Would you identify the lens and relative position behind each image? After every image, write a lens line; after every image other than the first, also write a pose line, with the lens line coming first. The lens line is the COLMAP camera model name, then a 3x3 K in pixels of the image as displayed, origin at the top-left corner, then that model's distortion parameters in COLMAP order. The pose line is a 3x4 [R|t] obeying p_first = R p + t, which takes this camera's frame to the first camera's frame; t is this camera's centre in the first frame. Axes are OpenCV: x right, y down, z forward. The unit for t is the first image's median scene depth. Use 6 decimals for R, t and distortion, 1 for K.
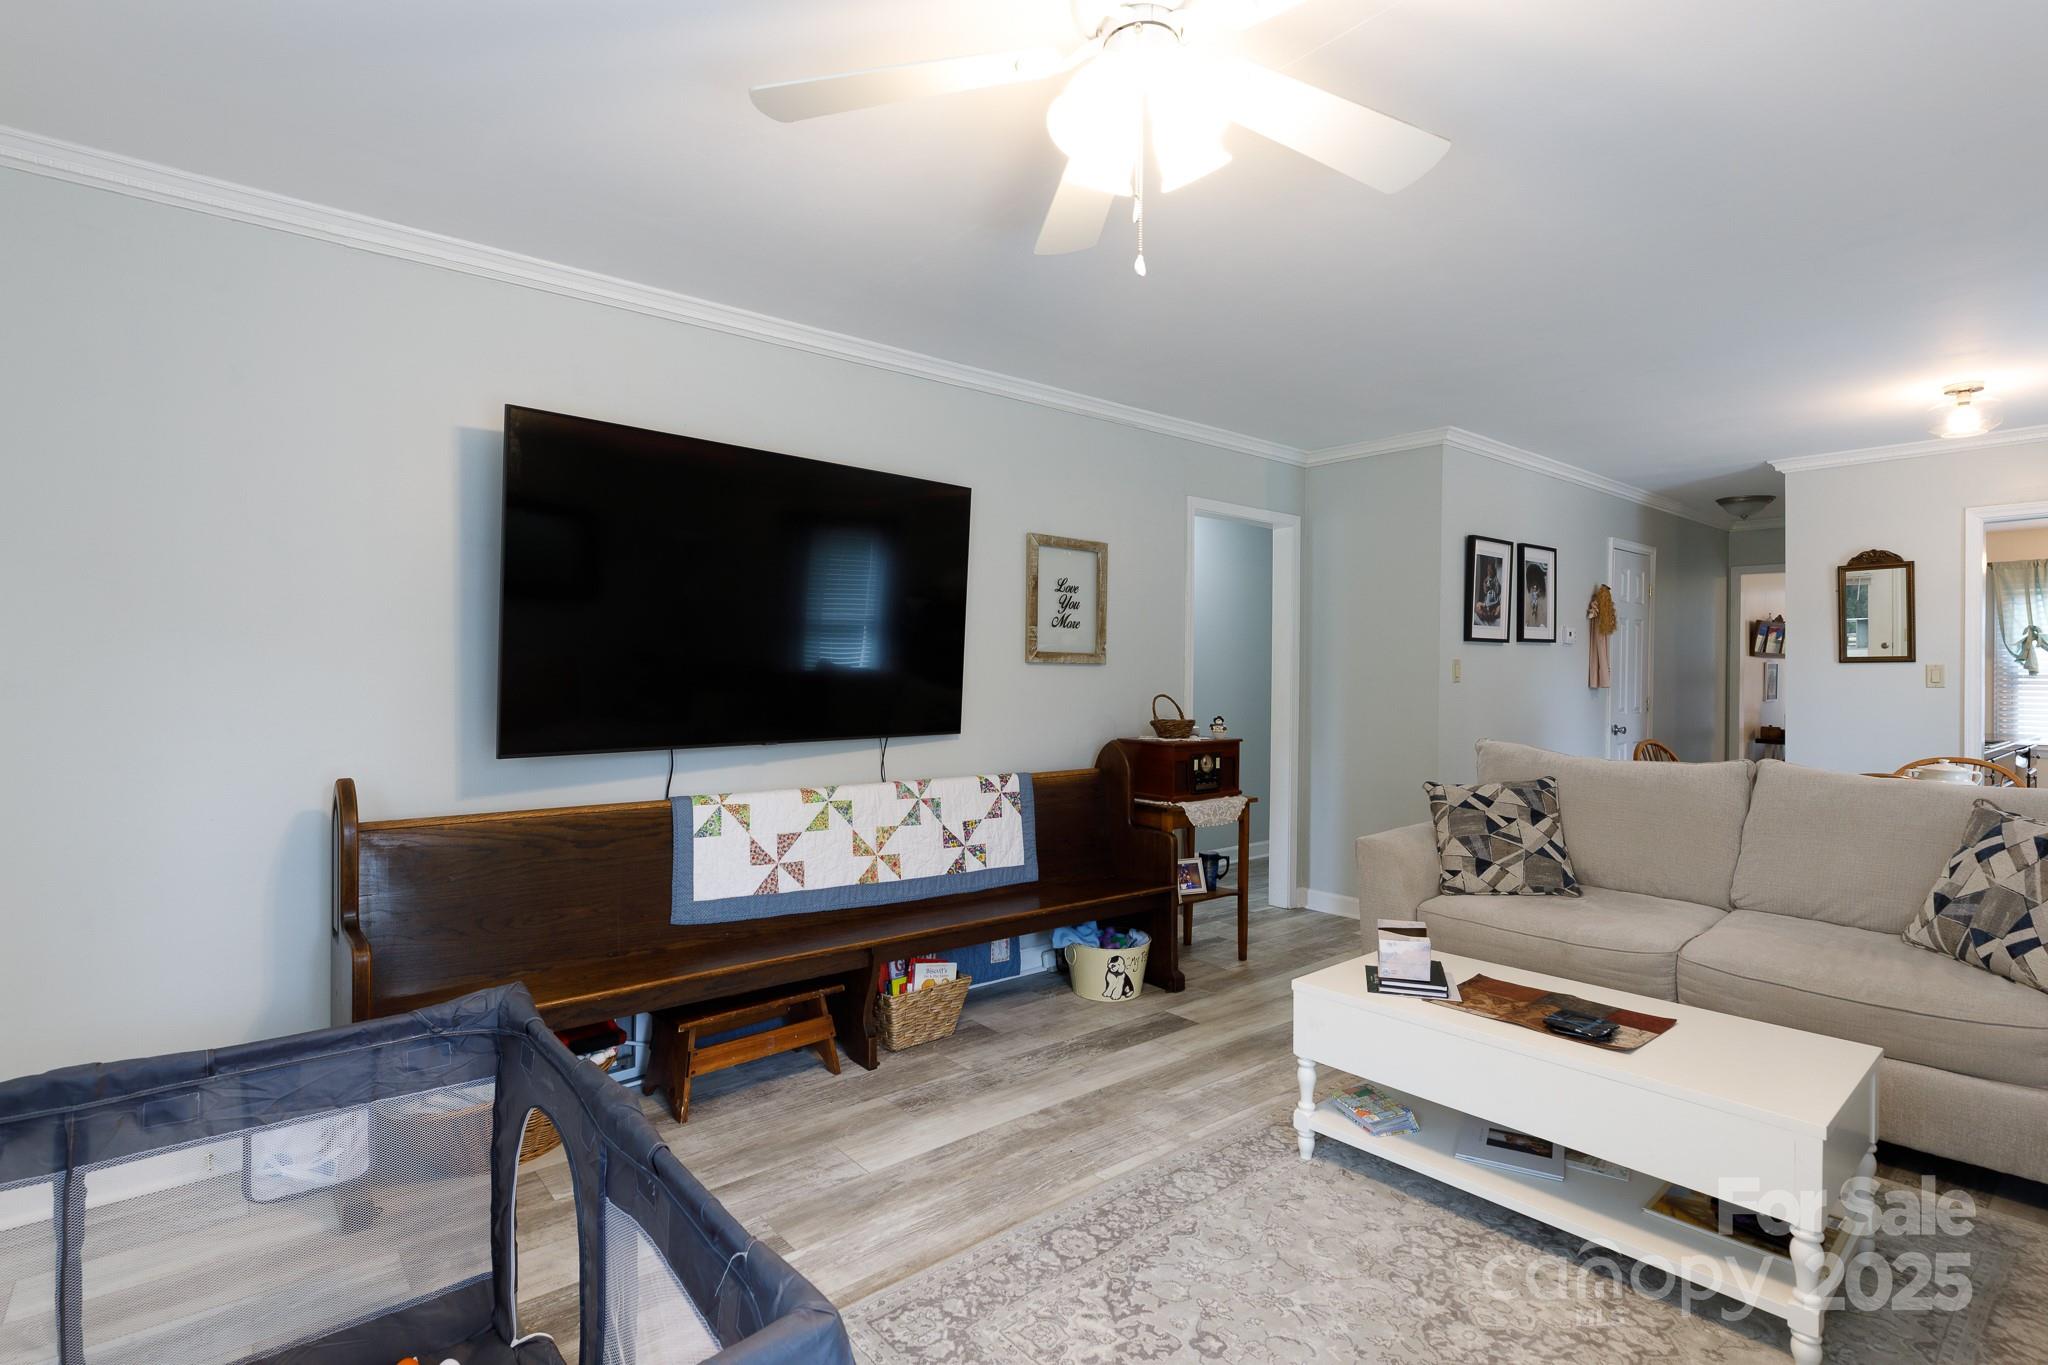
lens RADIAL K [[994.2, 0, 1024.7], [0, 994.2, 673.4], [0, 0, 1]] dist [-0.003199, 0.000668]
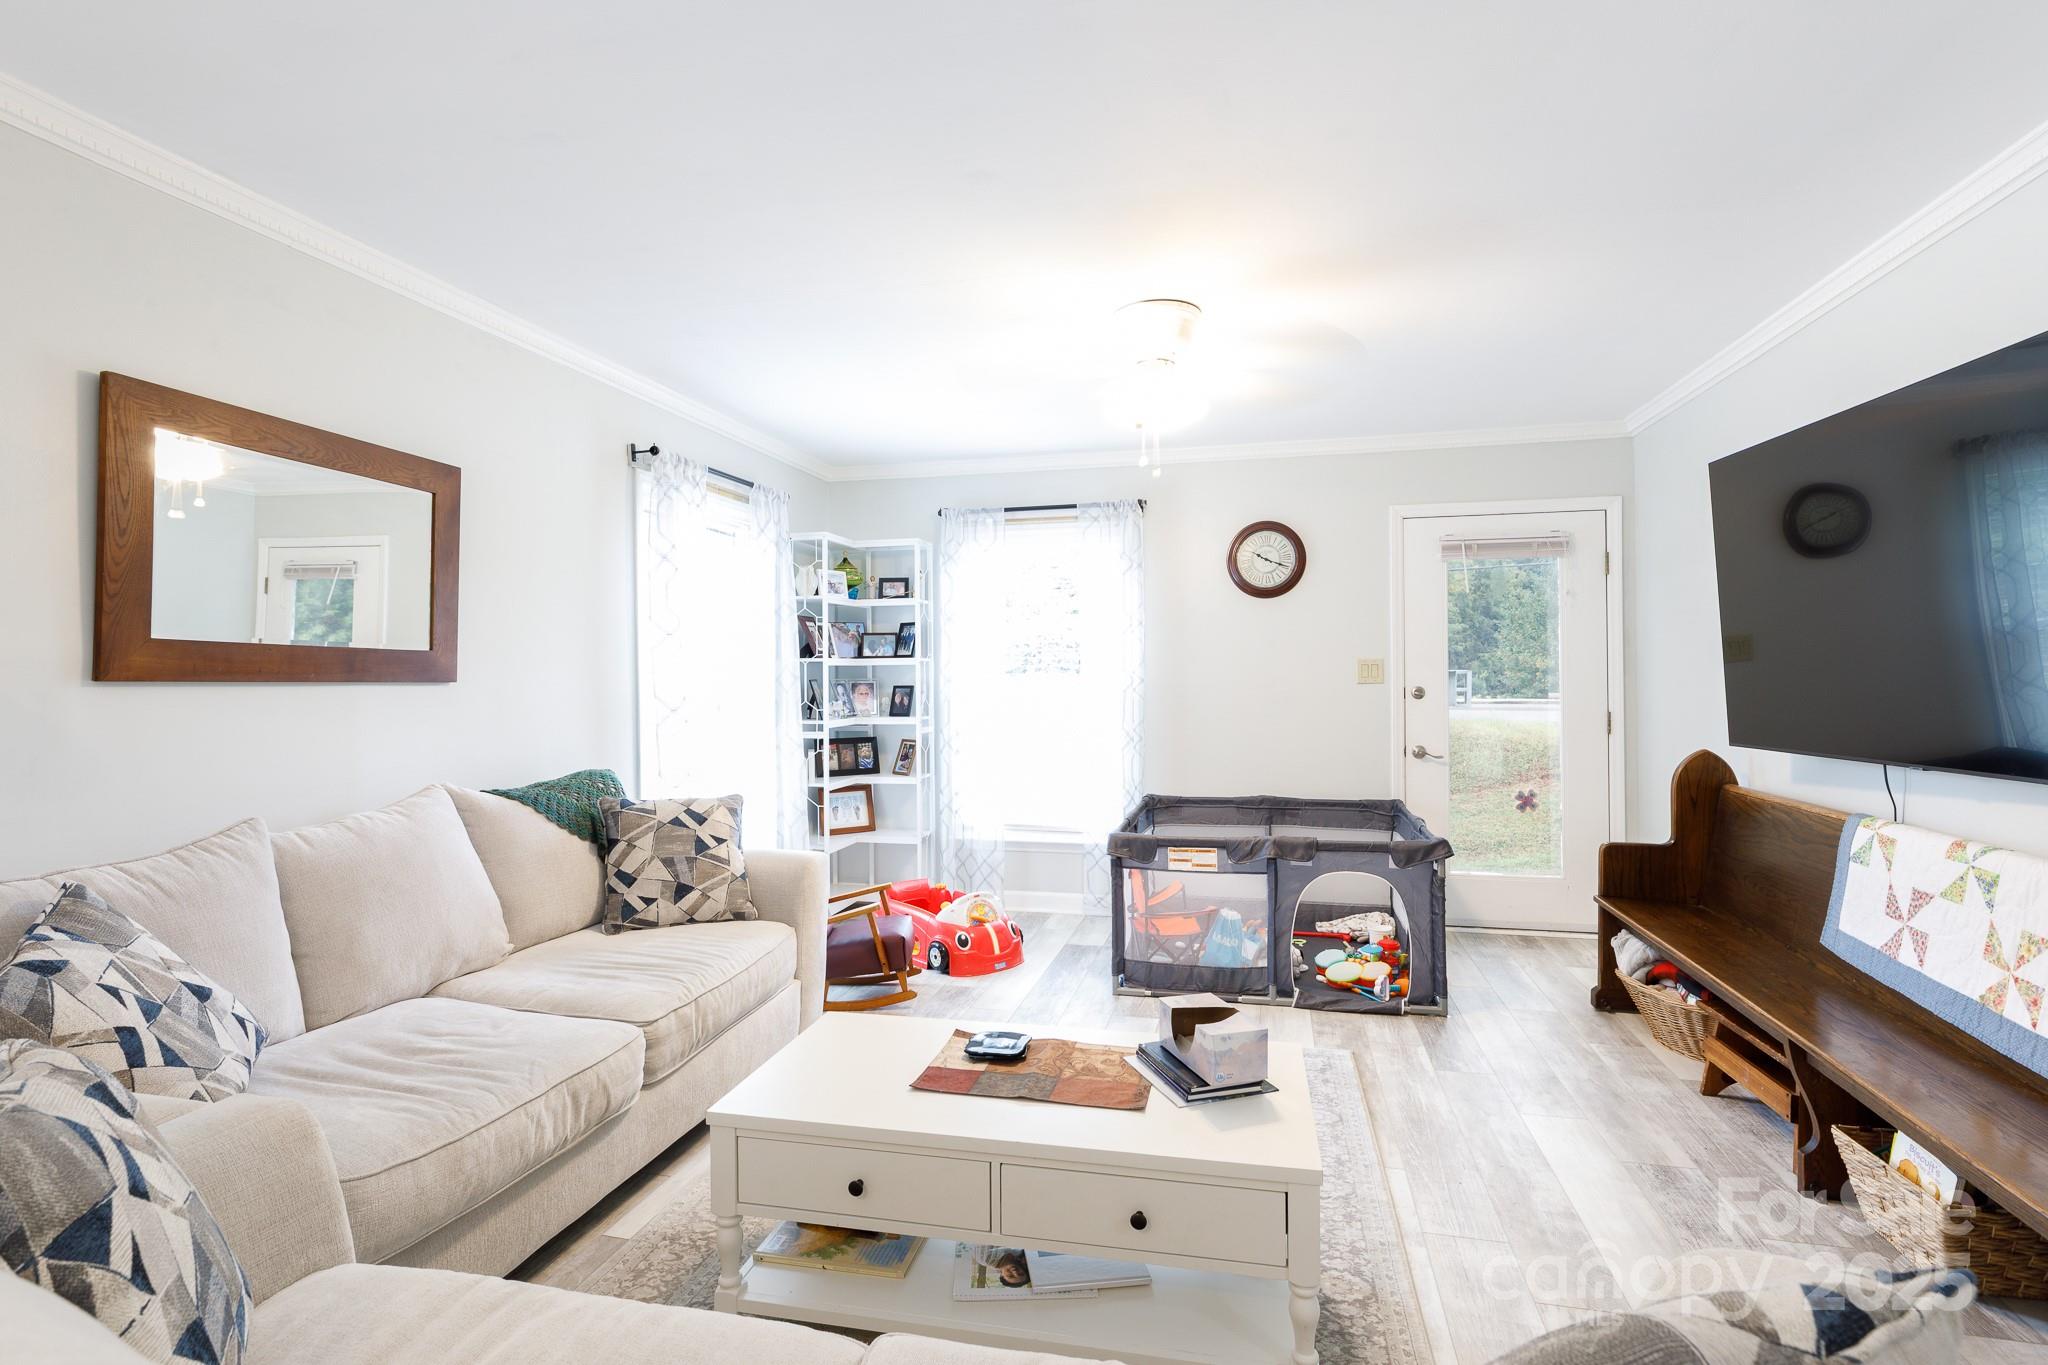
lens RADIAL K [[994.2, 0, 1024.7], [0, 994.2, 673.4], [0, 0, 1]] dist [-0.003199, 0.000668]
pose [[-0.802747, -0.001797, -0.596317, 0.701933], [0.001602, 0.999985, -0.005169, 0.000780], [0.596318, -0.005104, -0.802732, 1.127402]]
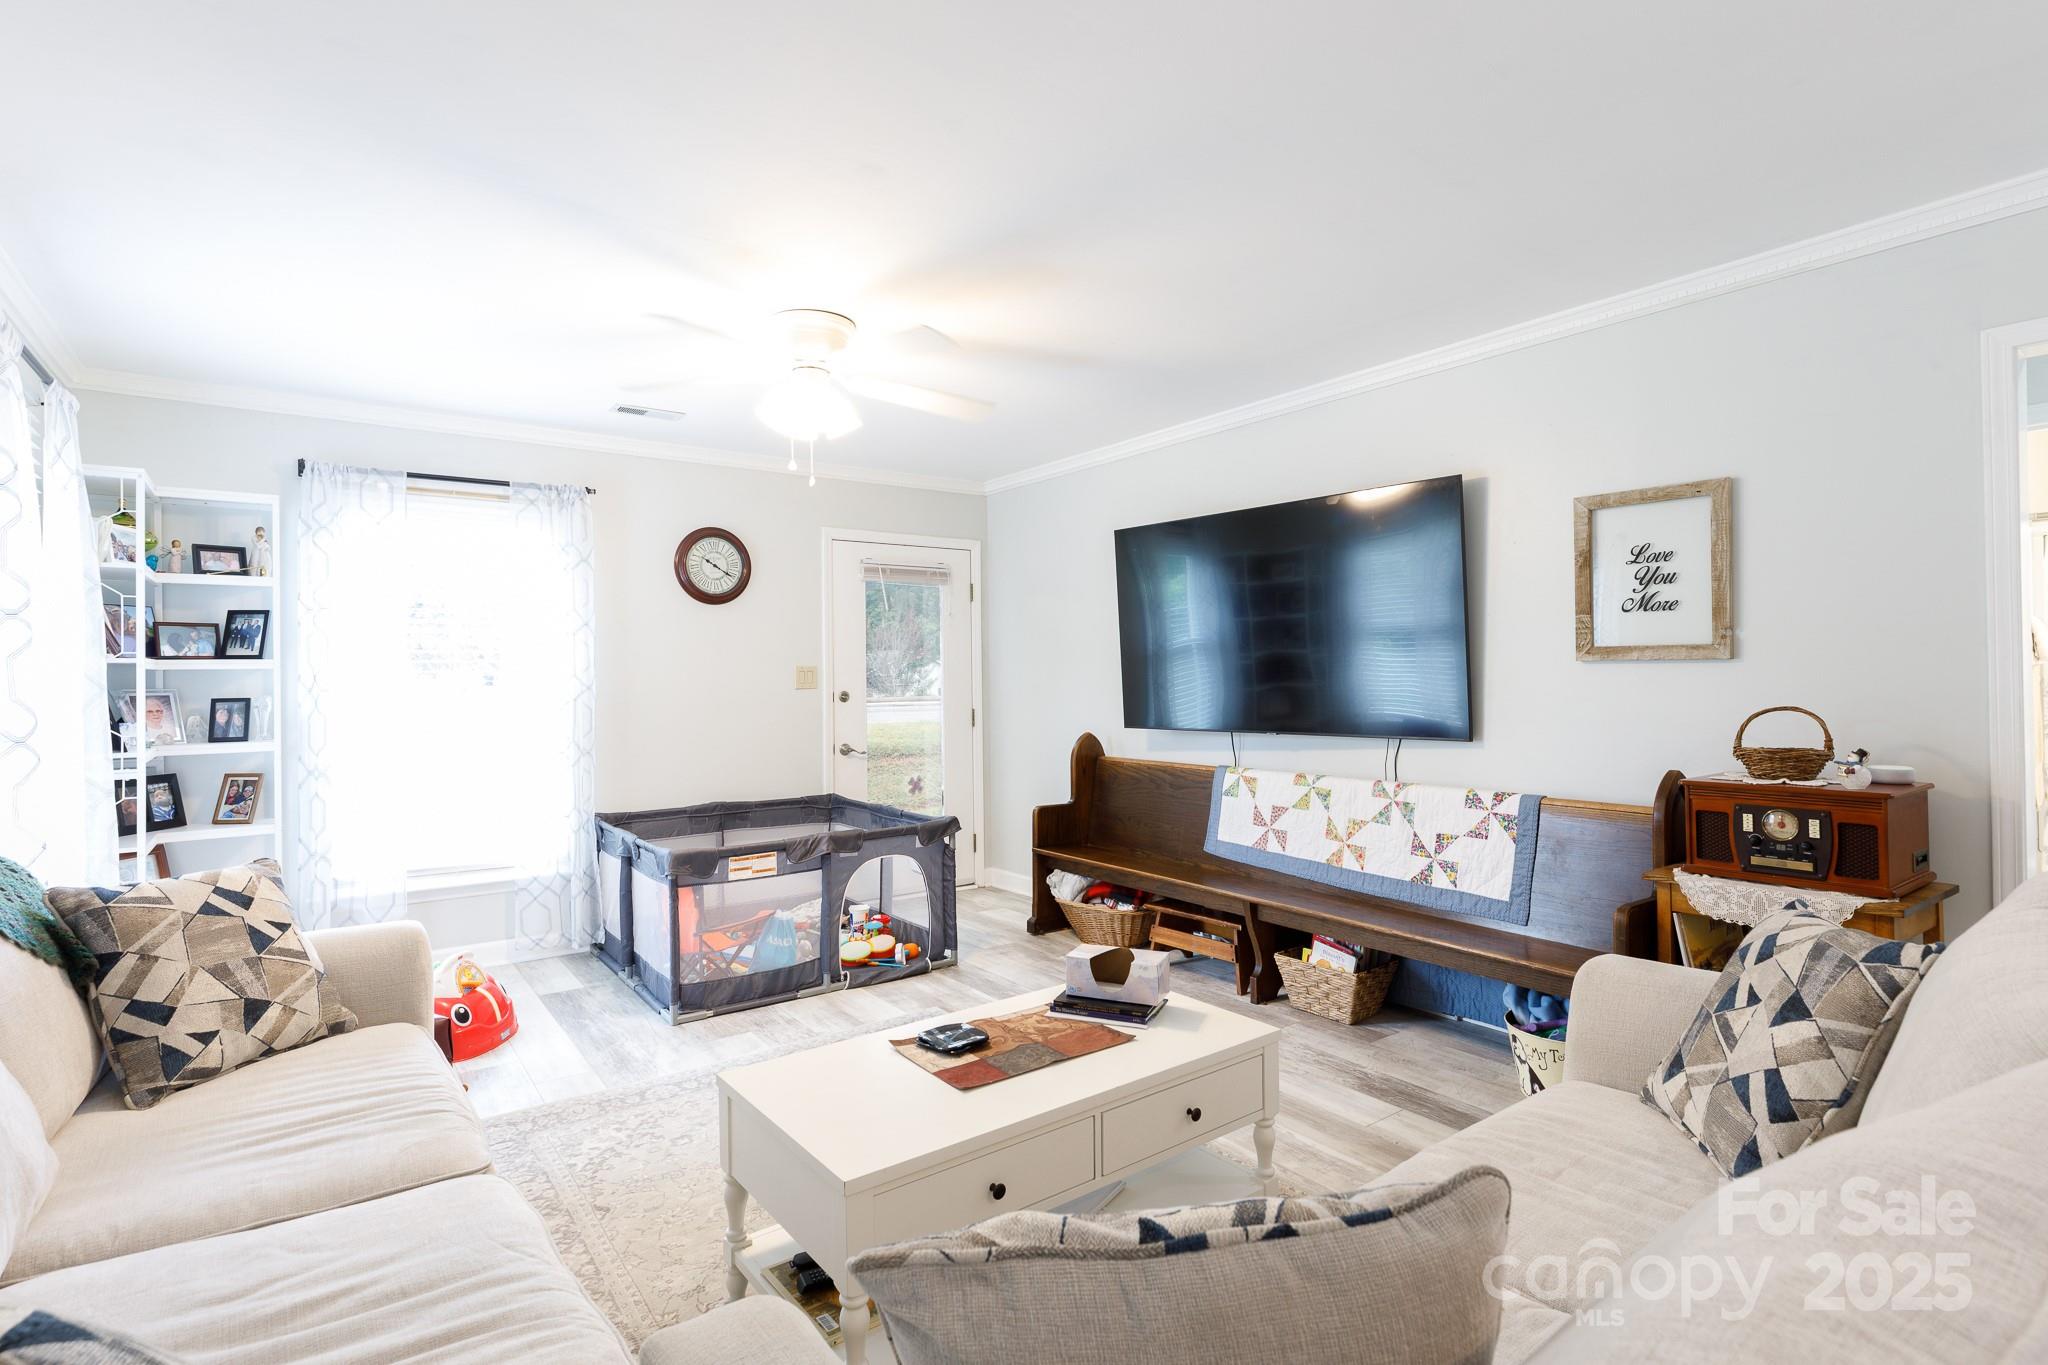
lens RADIAL K [[994.2, 0, 1024.7], [0, 994.2, 673.4], [0, 0, 1]] dist [-0.003199, 0.000668]
pose [[-0.064757, -0.008867, -0.997862, 0.971495], [0.009516, 0.999910, -0.009503, 0.002637], [0.997856, -0.010111, -0.064666, 0.718922]]
